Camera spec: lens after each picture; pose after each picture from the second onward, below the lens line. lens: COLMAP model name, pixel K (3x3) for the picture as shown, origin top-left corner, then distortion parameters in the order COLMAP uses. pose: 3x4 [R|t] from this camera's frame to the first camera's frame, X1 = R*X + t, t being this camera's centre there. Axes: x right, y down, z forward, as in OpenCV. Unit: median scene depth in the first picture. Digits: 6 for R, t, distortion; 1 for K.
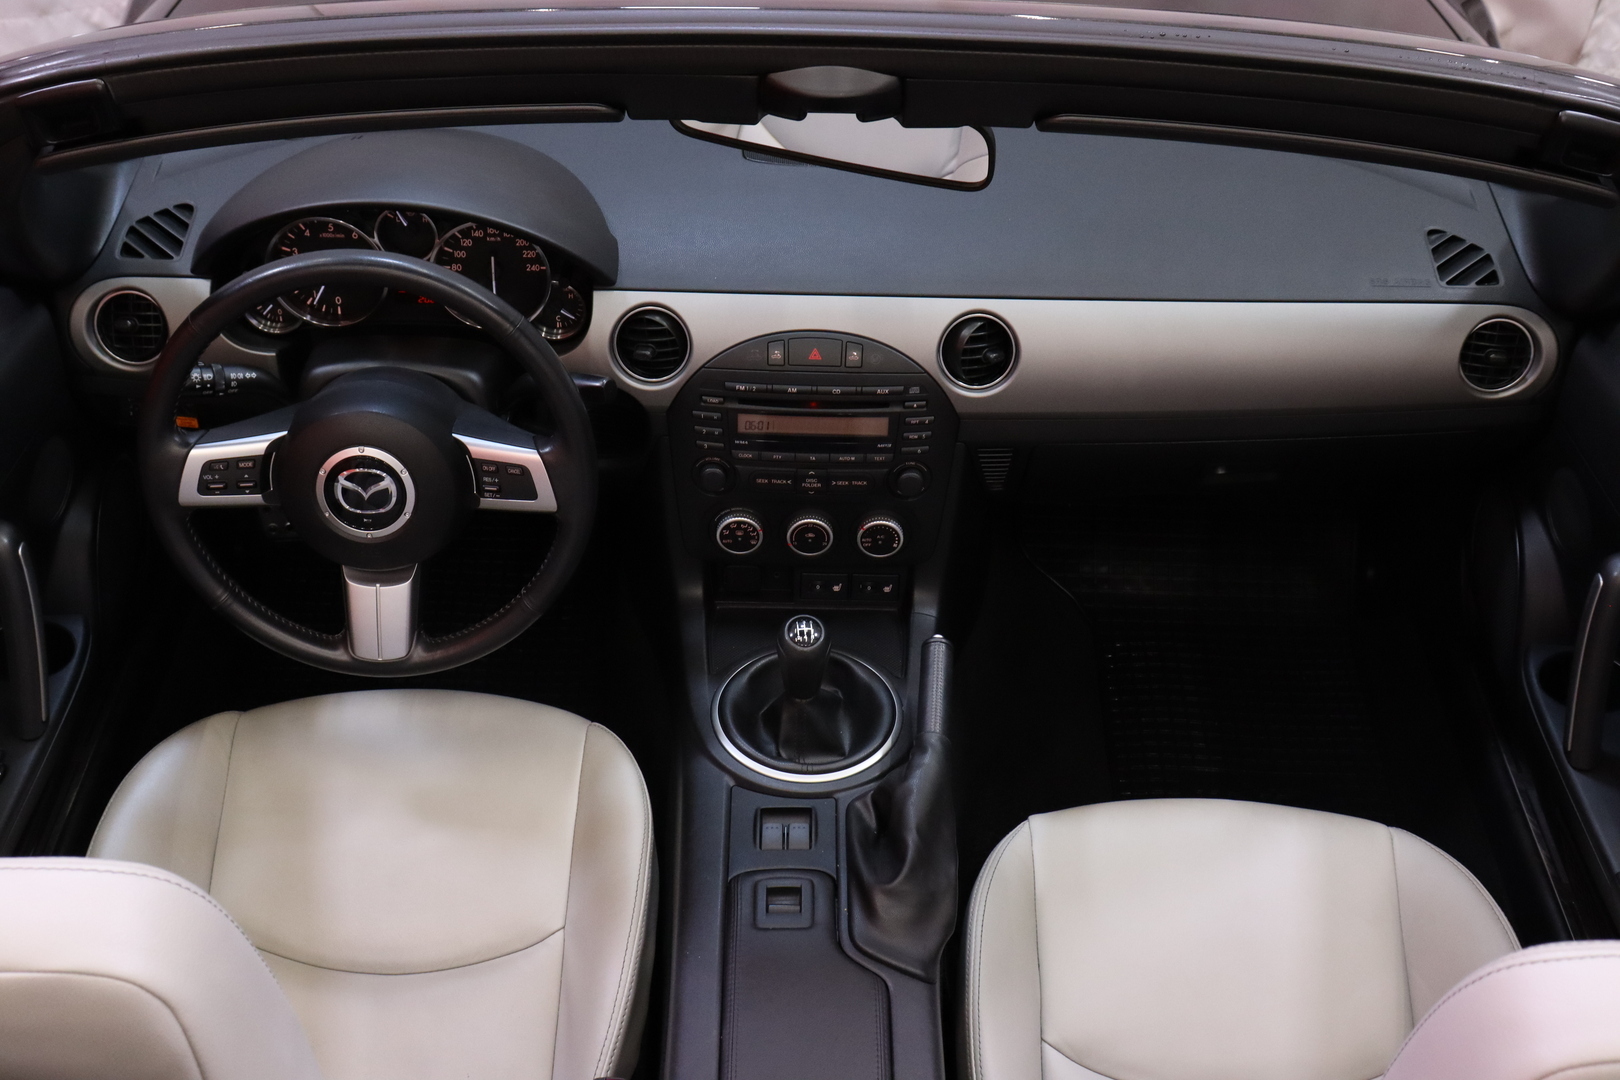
lens RADIAL K [[1921.0, 0, 810.0], [0, 1921.0, 540.0], [0, 0, 1]] dist [-0.021325, 0.052139]
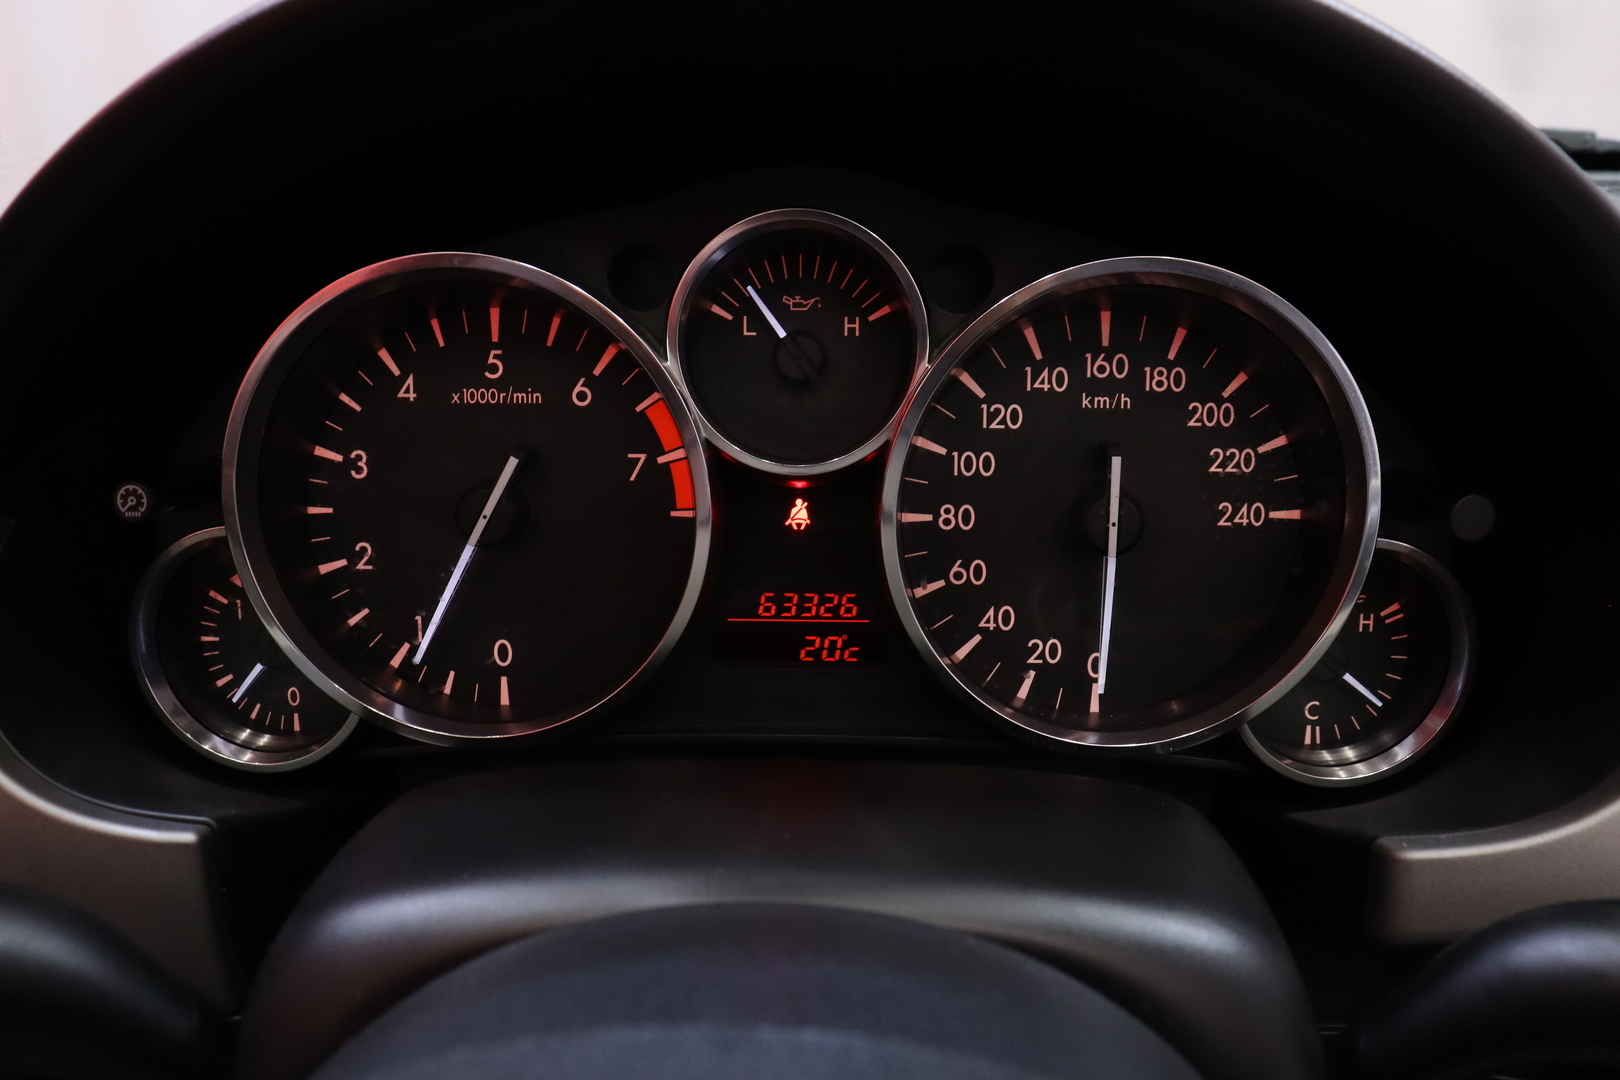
lens RADIAL K [[1310.1, 0, 810.0], [0, 1310.1, 540.0], [0, 0, 1]] dist [-0.186673, 0.166308]
pose [[0.999598, -0.014696, -0.024255, -0.205662], [0.004981, 0.932941, -0.359994, -0.076848], [0.027919, 0.359729, 0.932639, 0.857278]]
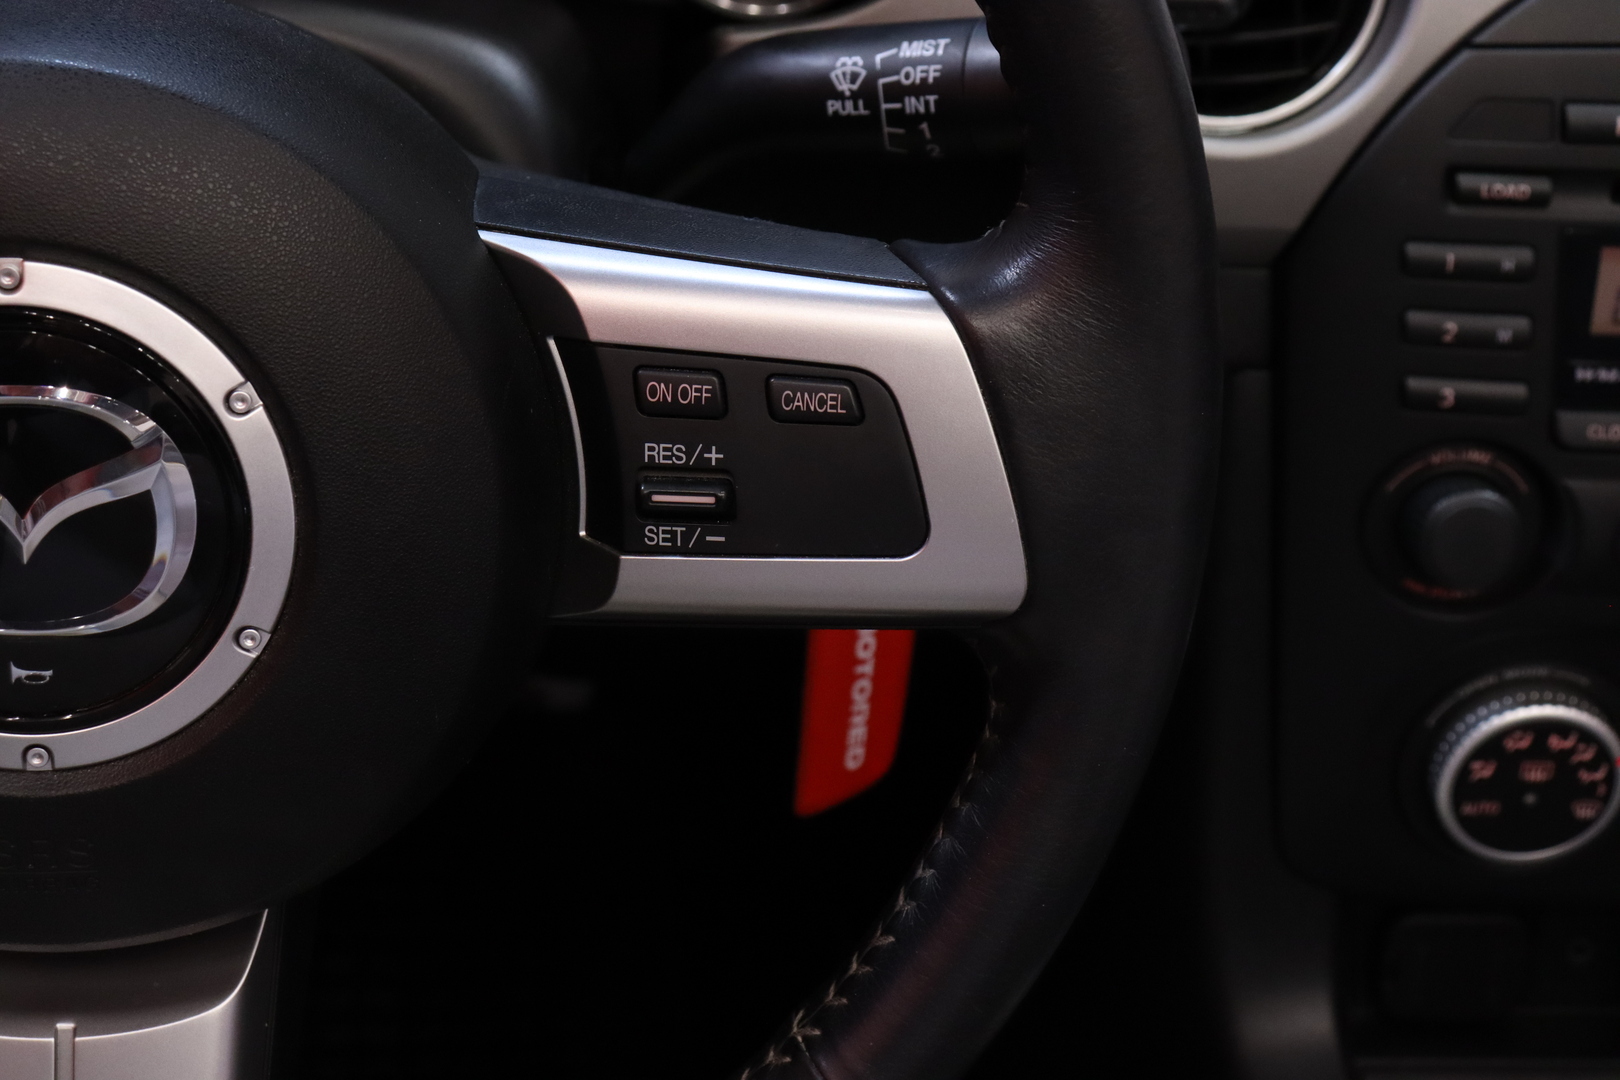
lens RADIAL K [[2892.3, 0, 776.0], [0, 2892.3, 535.7], [0, 0, 1]] dist [0.007119, 1.163166]
pose [[0.997459, -0.017830, 0.068969, -0.163941], [0.027655, 0.989156, -0.144244, 0.017969], [-0.065649, 0.145785, 0.987136, 0.658036]]
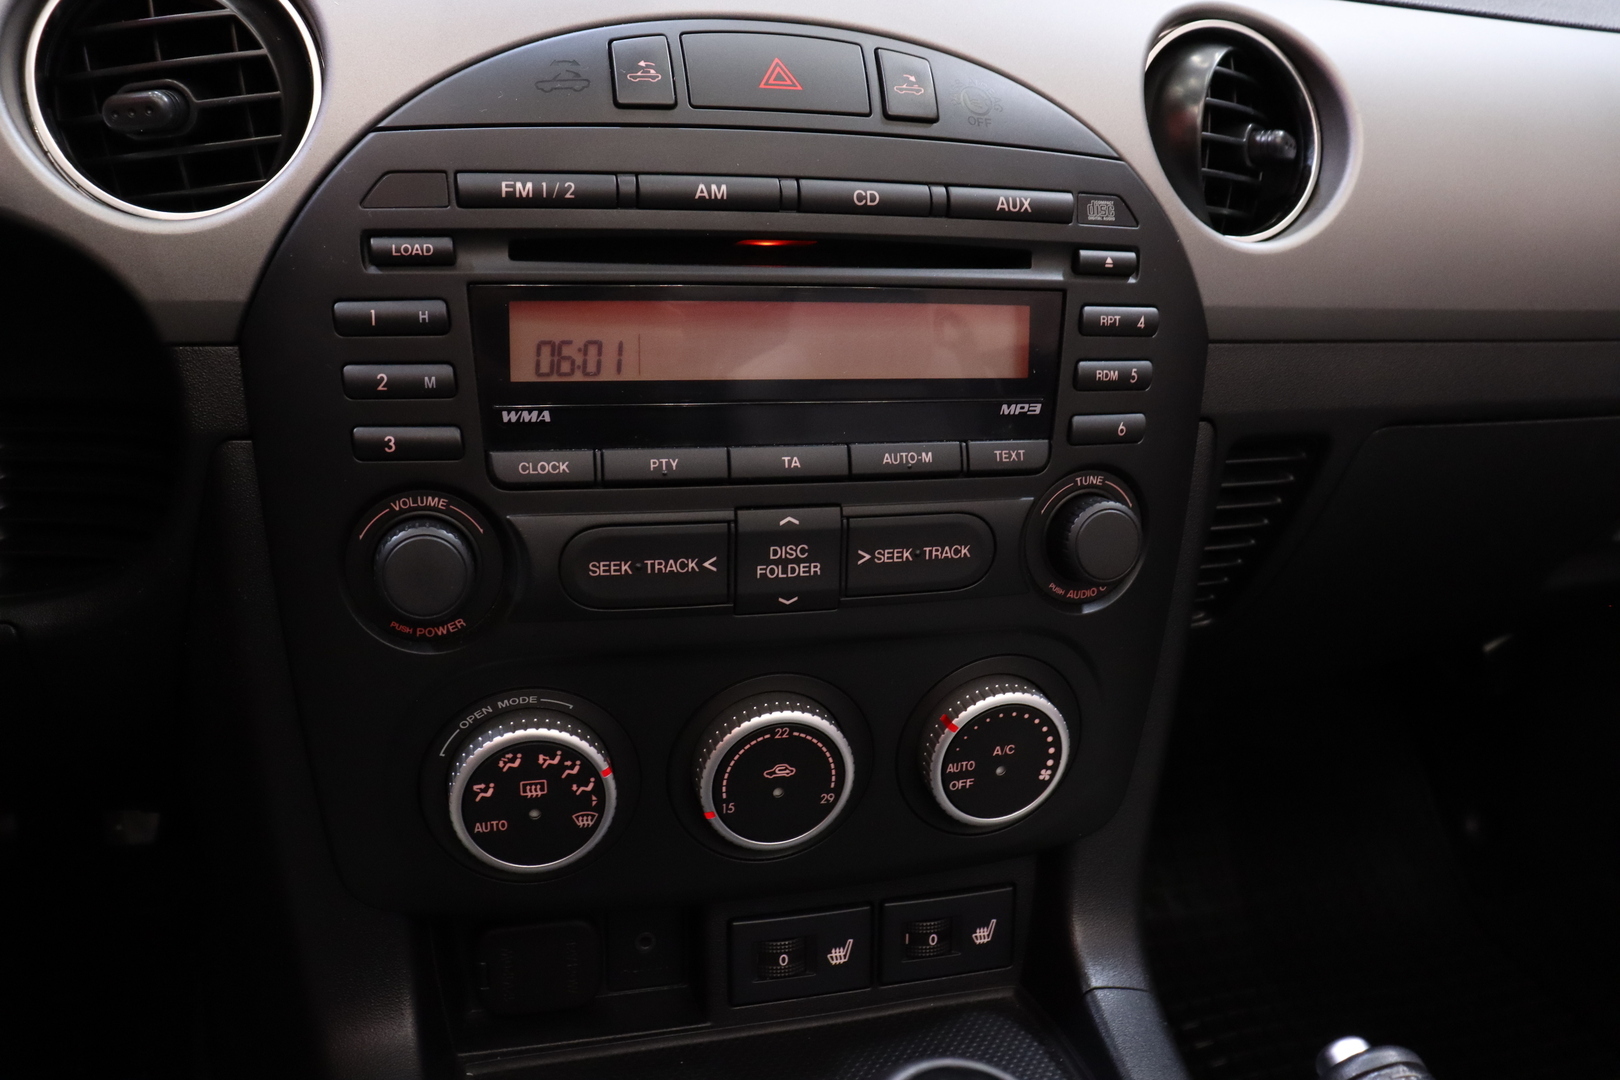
lens RADIAL K [[1310.1, 0, 810.0], [0, 1310.1, 540.0], [0, 0, 1]] dist [-0.186673, 0.166308]
pose [[0.960186, -0.065960, 0.271462, -0.048187], [0.148813, 0.943148, -0.297199, 0.024482], [-0.236425, 0.325764, 0.915413, 0.837362]]
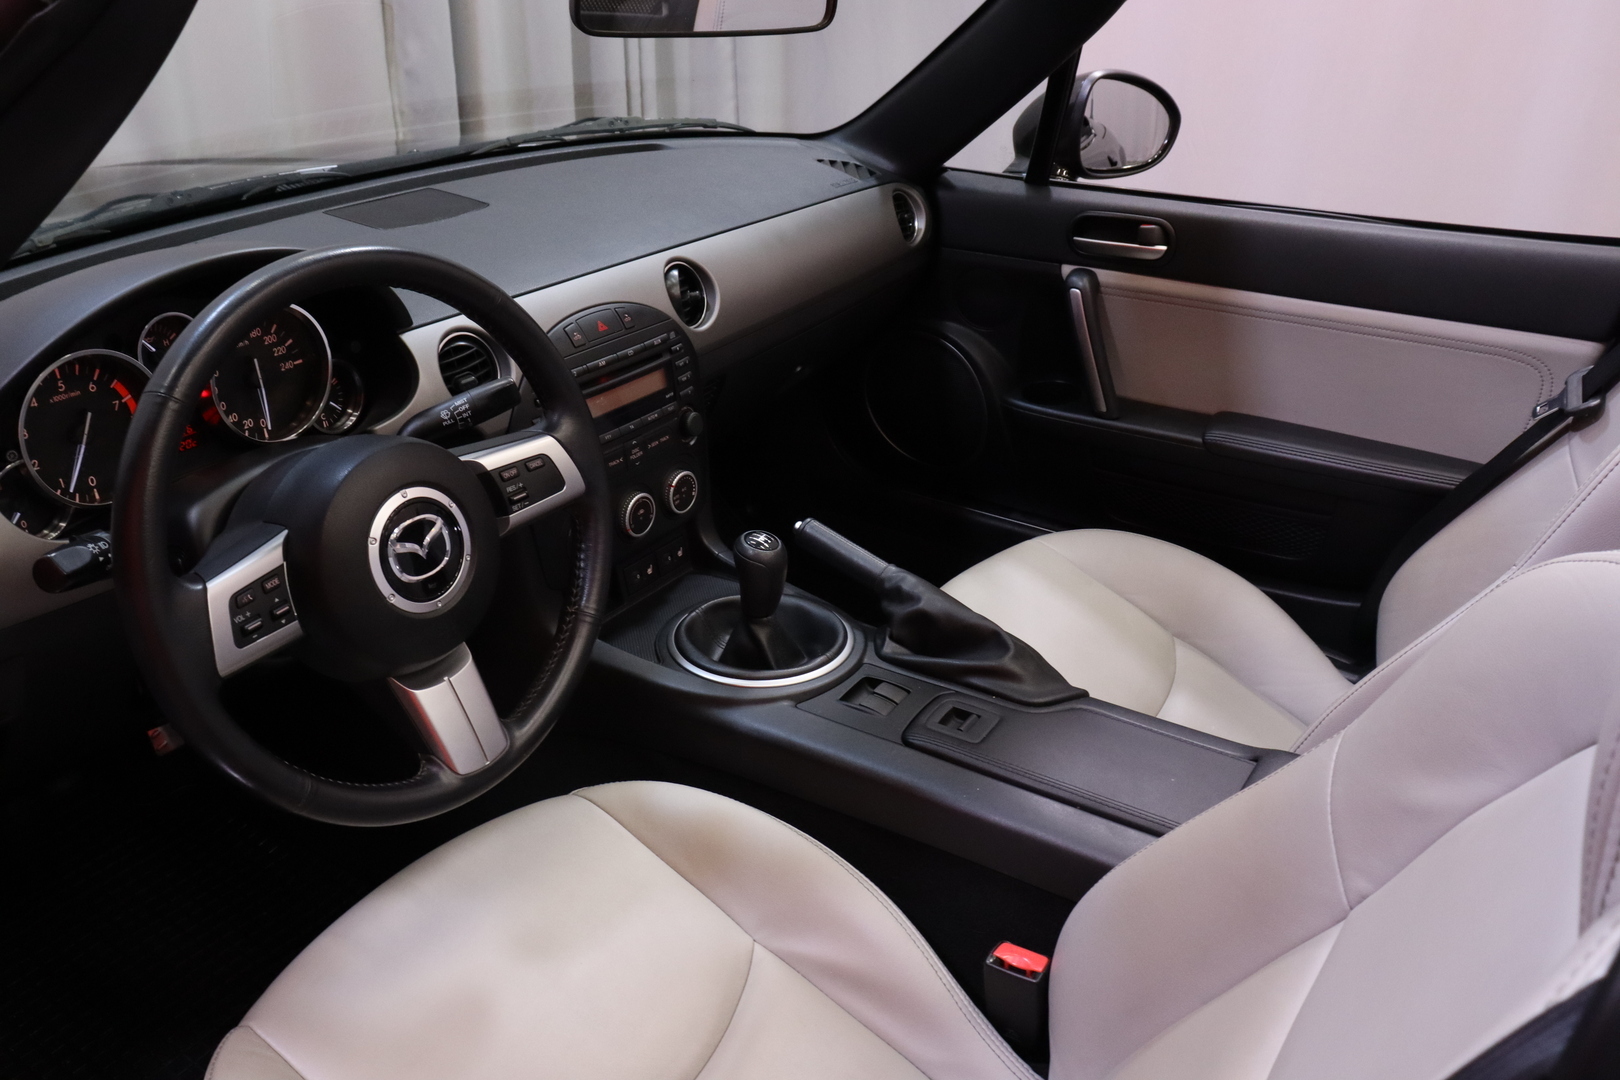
lens RADIAL K [[1310.1, 0, 810.0], [0, 1310.1, 540.0], [0, 0, 1]] dist [-0.186673, 0.166308]
pose [[0.548801, -0.380472, 0.744351, -0.491998], [0.538936, 0.841704, 0.032883, 0.037113], [-0.639035, 0.383112, 0.666978, 0.500914]]
